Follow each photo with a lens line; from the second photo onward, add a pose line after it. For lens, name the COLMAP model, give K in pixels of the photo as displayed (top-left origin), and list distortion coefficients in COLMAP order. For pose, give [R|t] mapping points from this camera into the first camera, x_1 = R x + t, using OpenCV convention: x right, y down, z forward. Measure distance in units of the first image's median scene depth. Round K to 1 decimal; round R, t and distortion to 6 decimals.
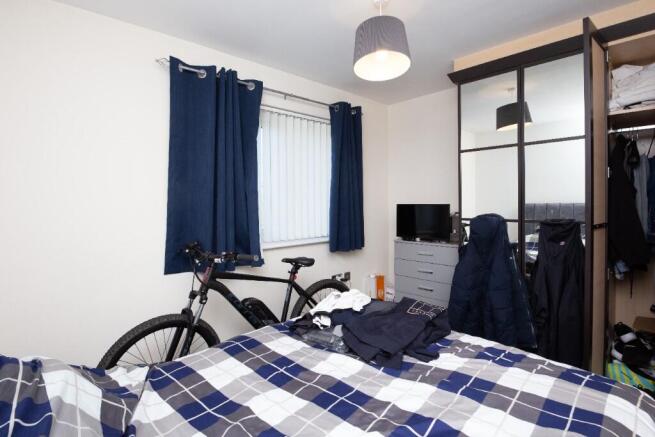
lens RADIAL K [[337.5, 0, 328.2], [0, 337.5, 199.7], [0, 0, 1]] dist [-0.000109, -0.000589]
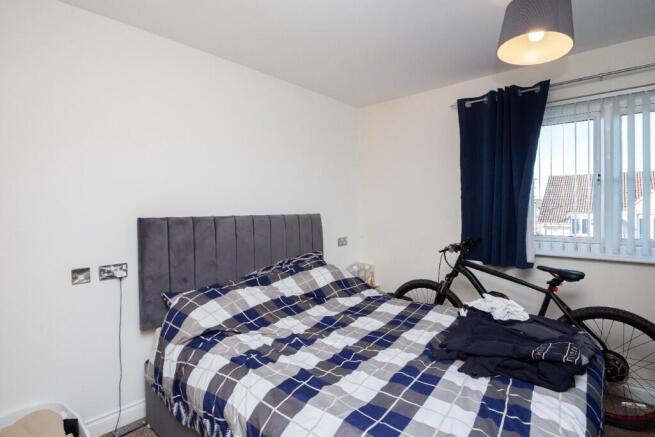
lens RADIAL K [[322.1, 0, 329.3], [0, 322.1, 209.7], [0, 0, 1]] dist [0.000337, -0.001240]
pose [[0.070712, 0.012758, -0.997415, 0.745986], [0.008450, 0.999875, 0.013388, -0.001158], [0.997461, -0.009375, 0.070595, 0.353364]]
